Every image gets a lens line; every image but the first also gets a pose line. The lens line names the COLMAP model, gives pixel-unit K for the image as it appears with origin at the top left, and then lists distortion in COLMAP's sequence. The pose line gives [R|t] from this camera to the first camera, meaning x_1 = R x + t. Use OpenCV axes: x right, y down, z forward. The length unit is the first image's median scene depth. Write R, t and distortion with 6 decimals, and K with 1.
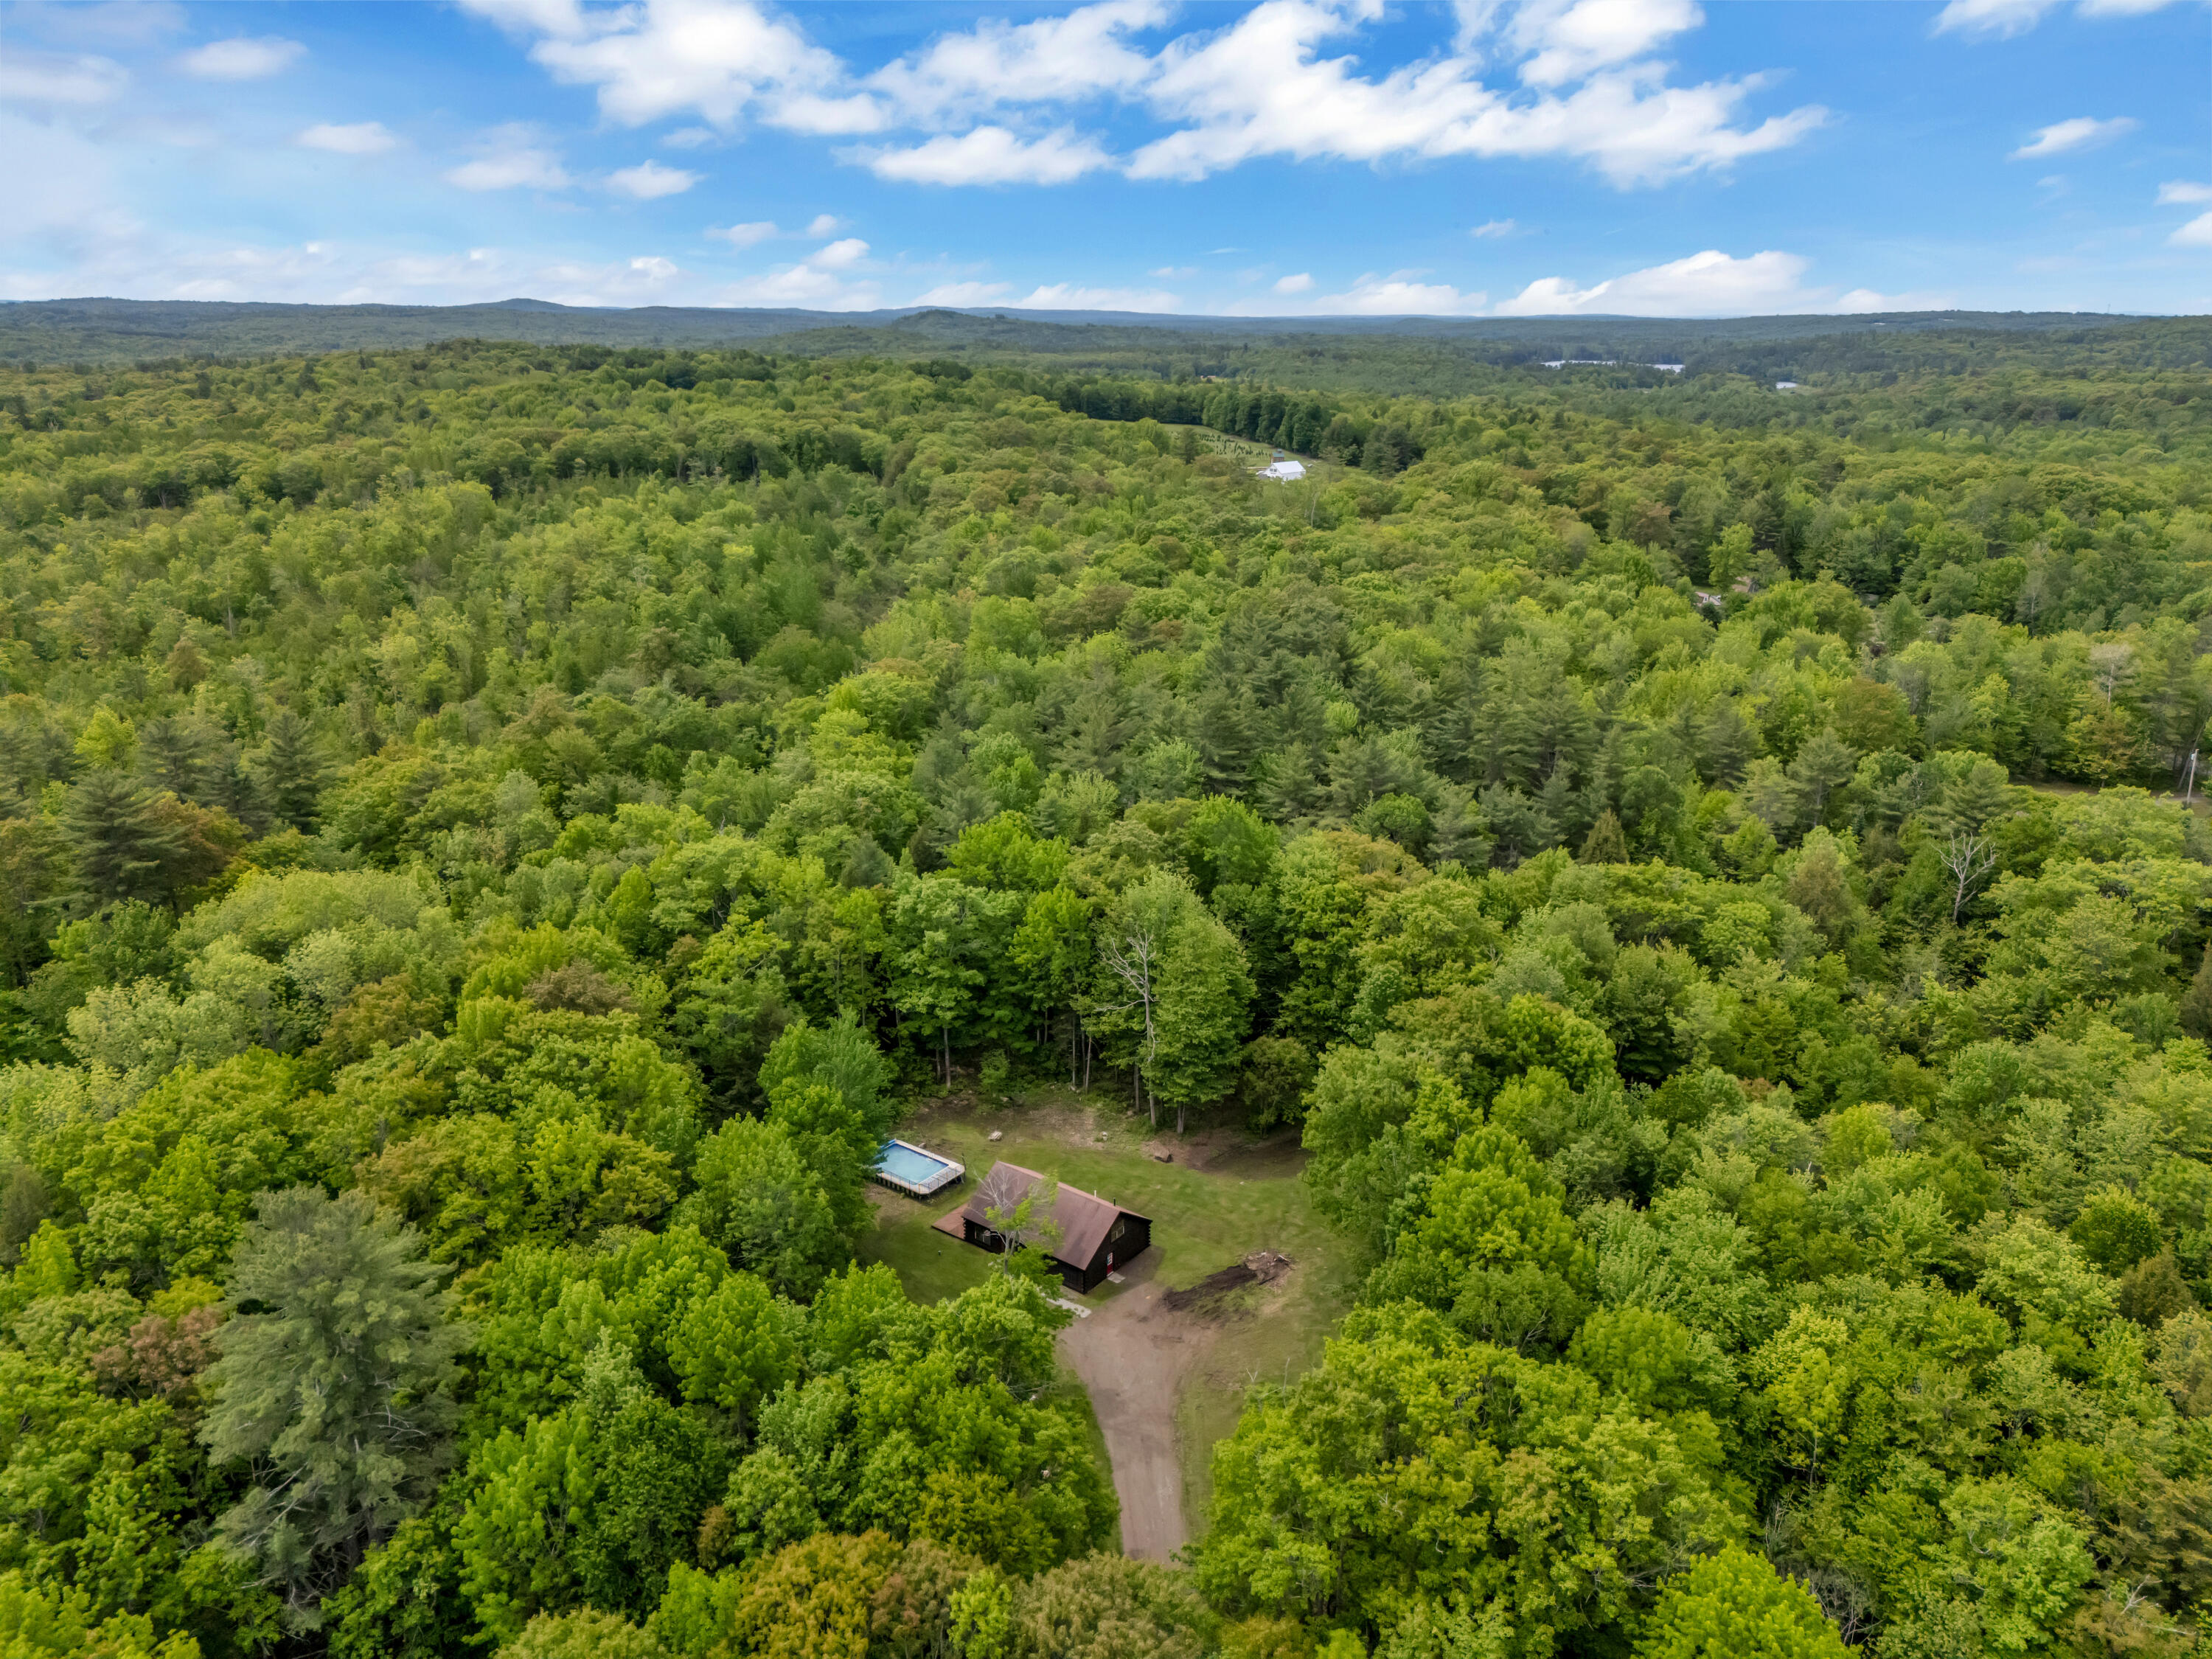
lens RADIAL K [[1633.4, 0, 1104.6], [0, 1633.4, 816.9], [0, 0, 1]] dist [0.086972, -0.081312]
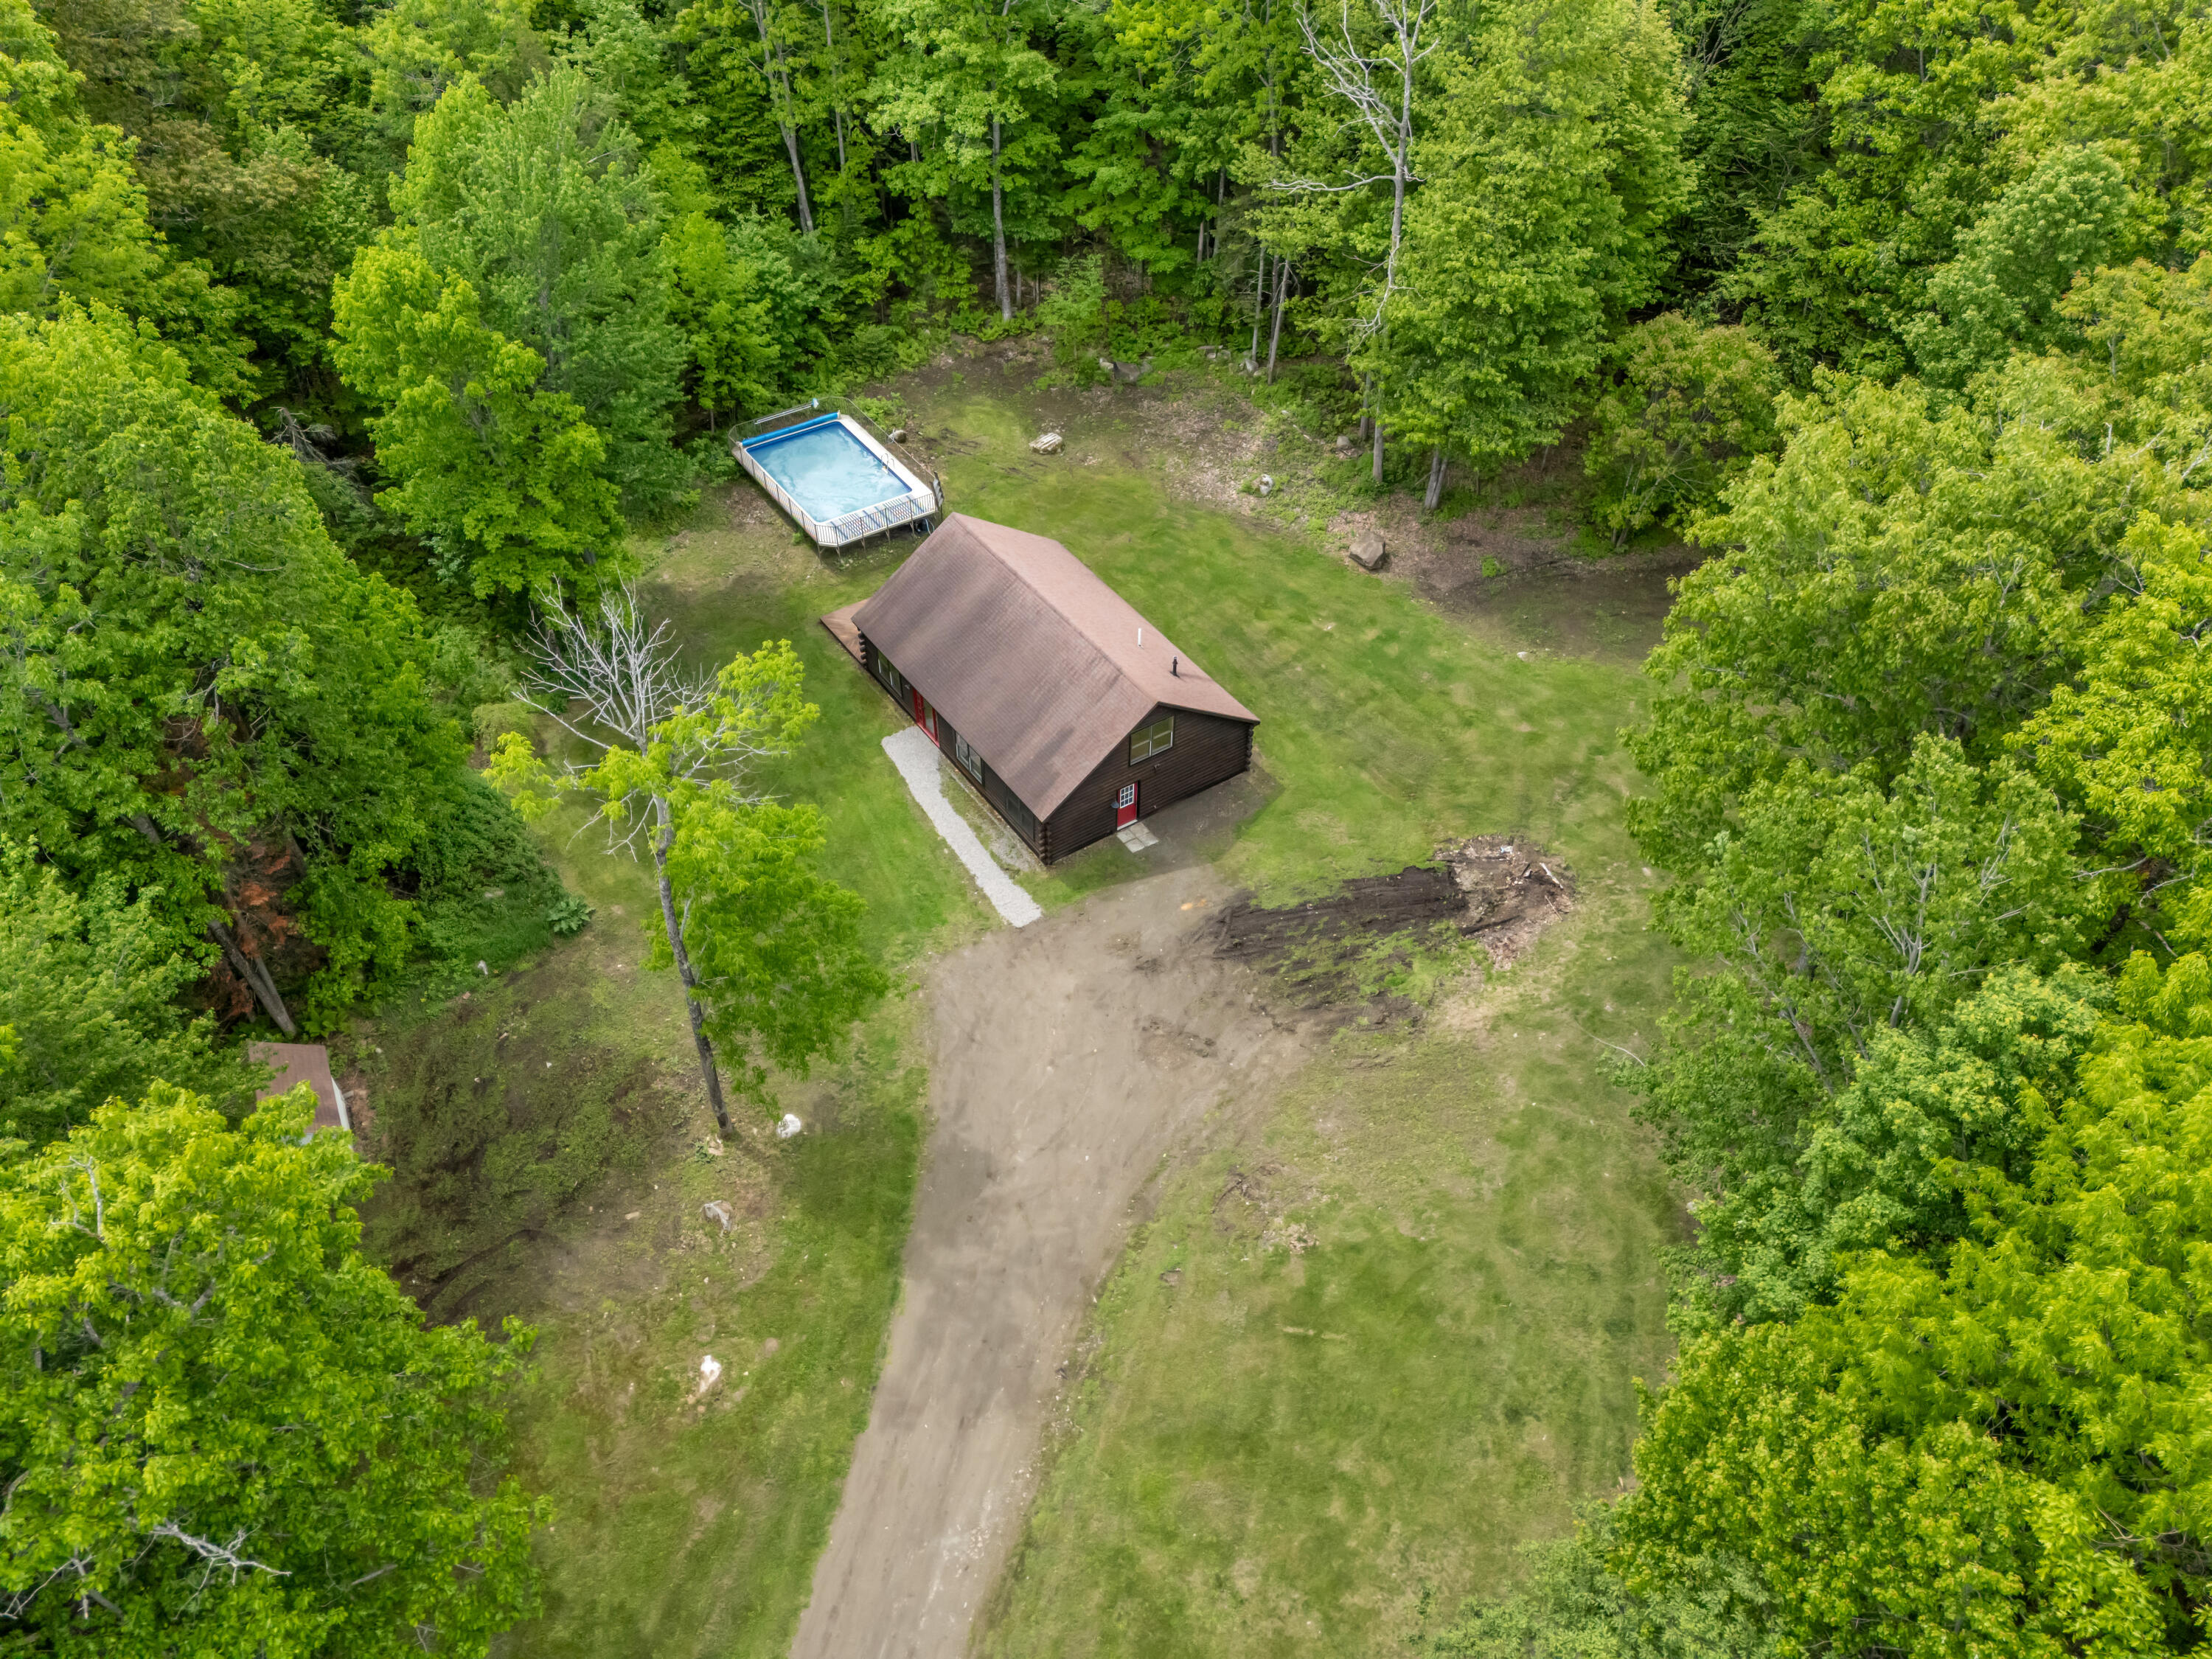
lens RADIAL K [[1633.4, 0, 1104.6], [0, 1633.4, 816.9], [0, 0, 1]] dist [0.086972, -0.081312]
pose [[0.949975, 0.222815, -0.218865, 0.081100], [-0.101942, 0.883580, 0.457049, 0.072142], [0.295222, -0.411874, 0.862093, 0.559984]]
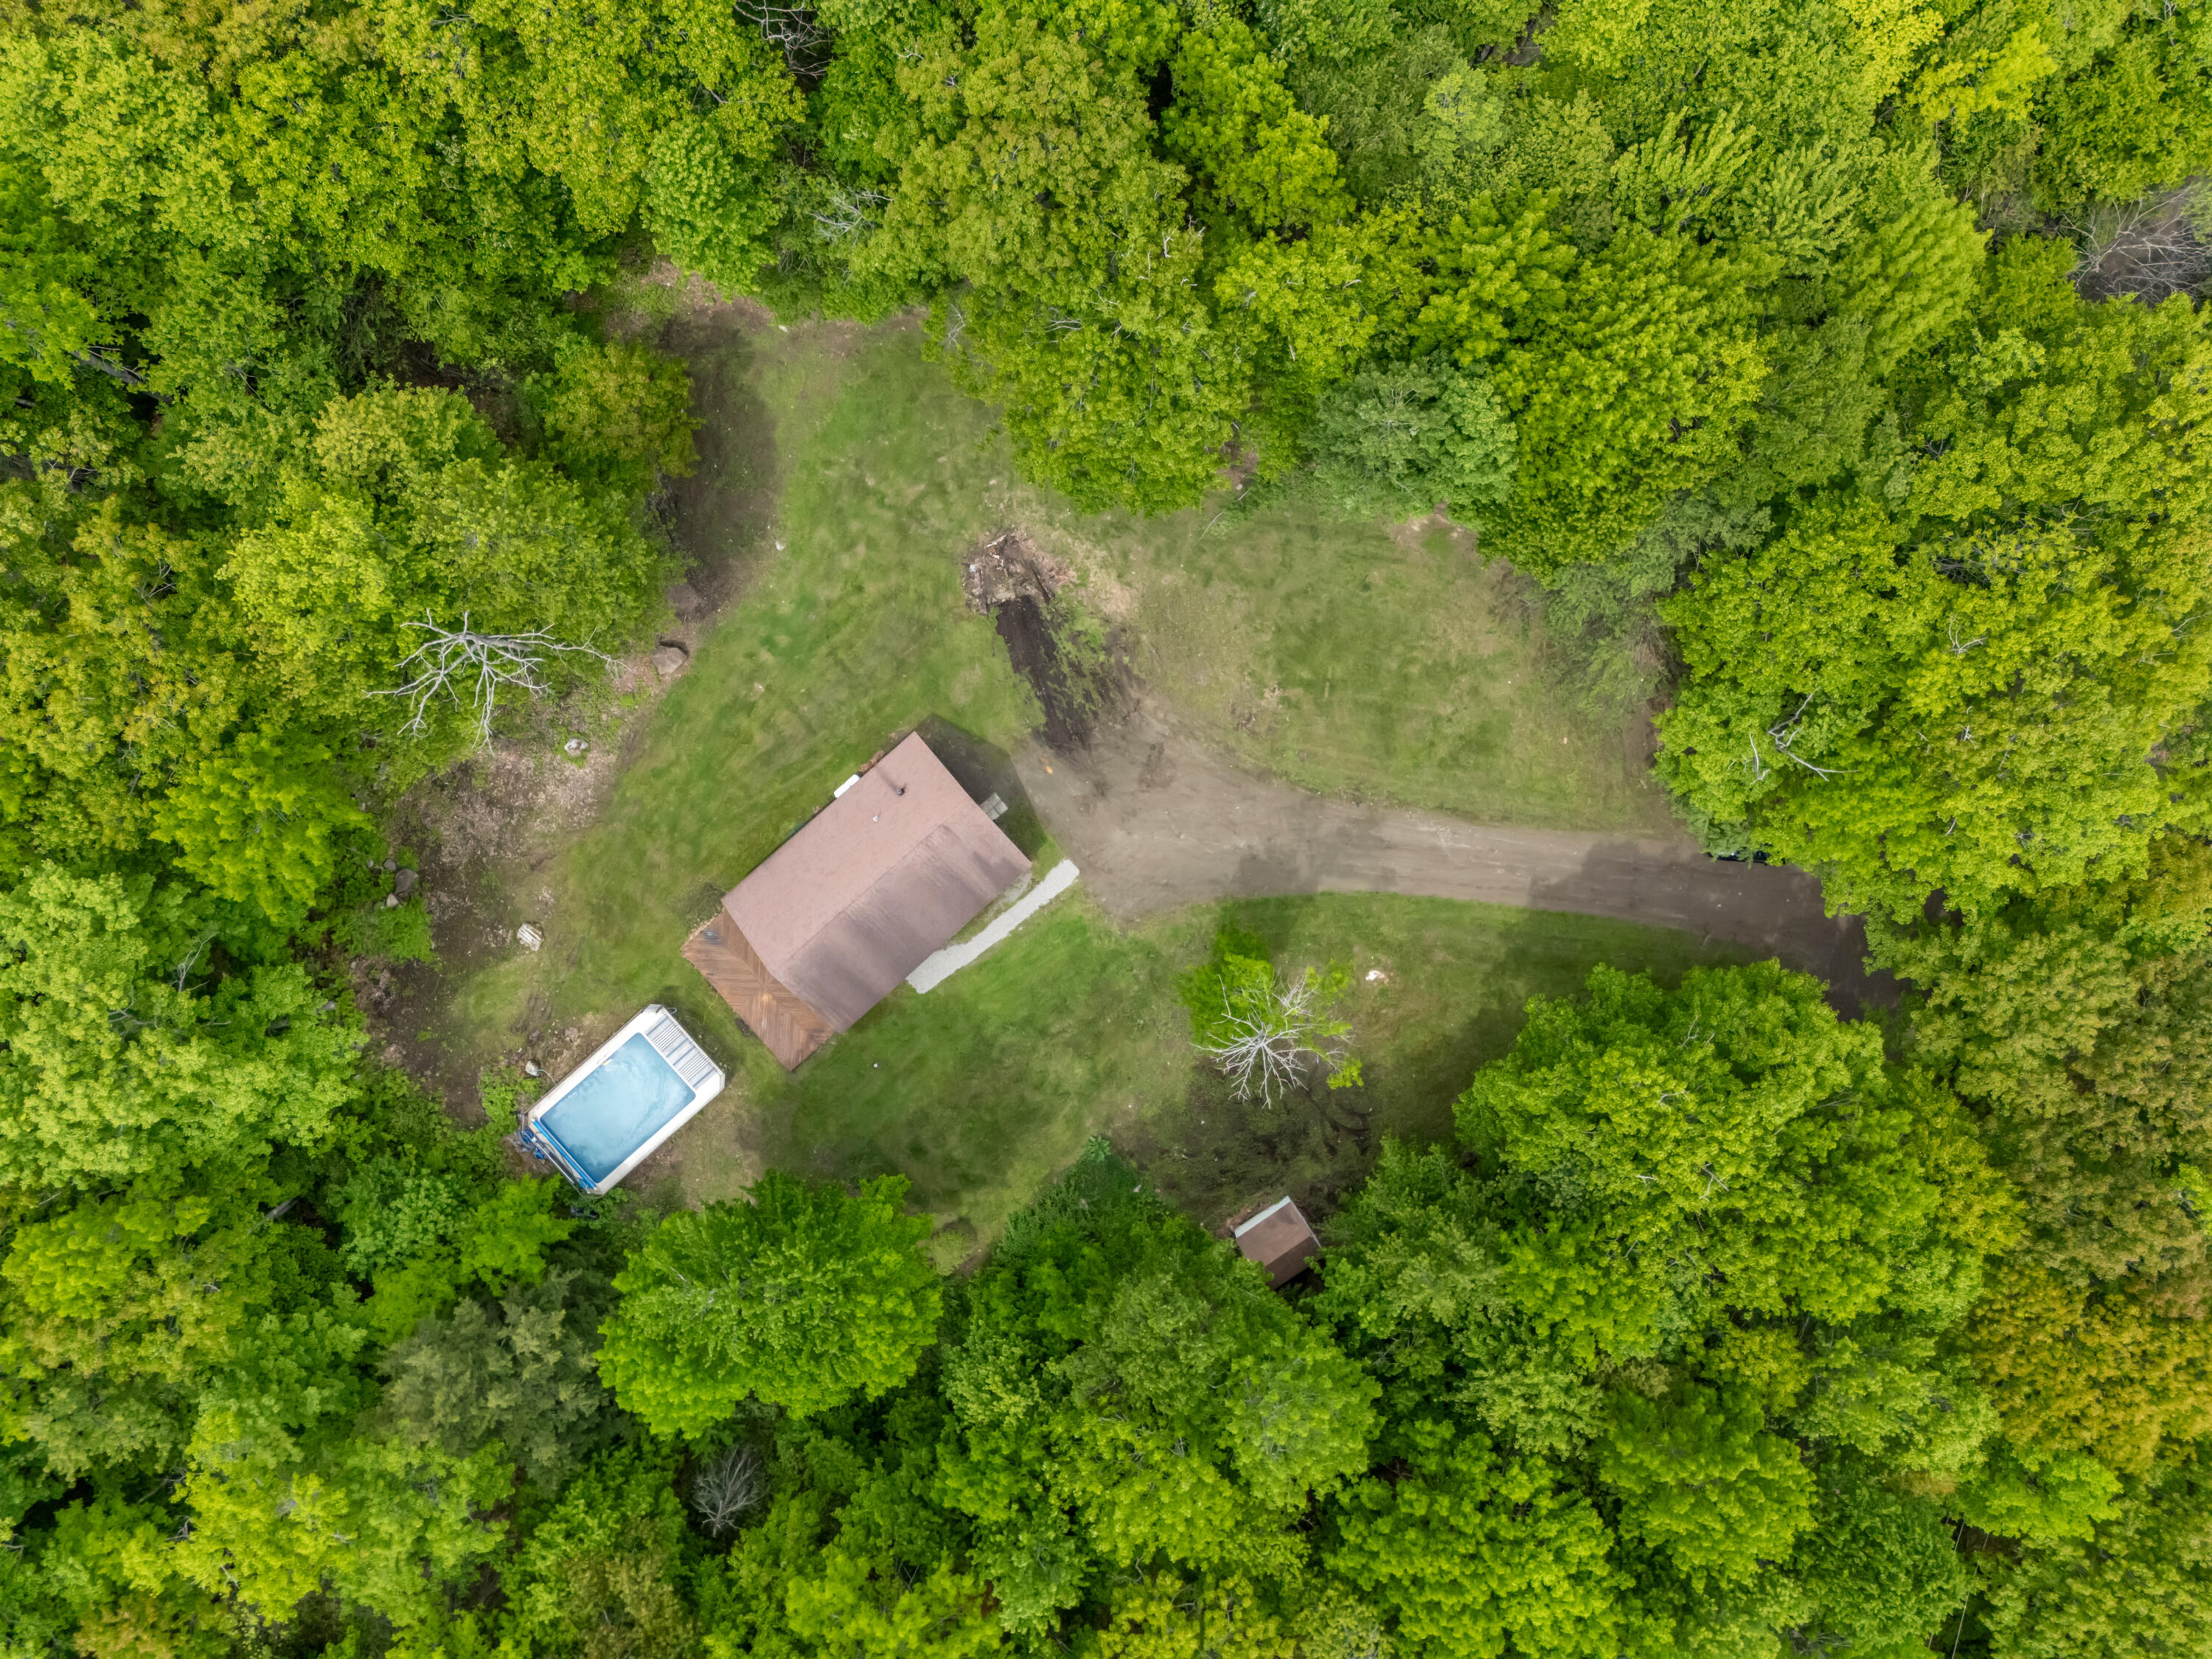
lens RADIAL K [[1633.4, 0, 1104.6], [0, 1633.4, 816.9], [0, 0, 1]] dist [0.086972, -0.081312]
pose [[0.192591, -0.981269, 0.004423, 0.008041], [0.266480, 0.056638, 0.962175, -0.298089], [-0.944403, -0.184128, 0.272397, 0.691229]]
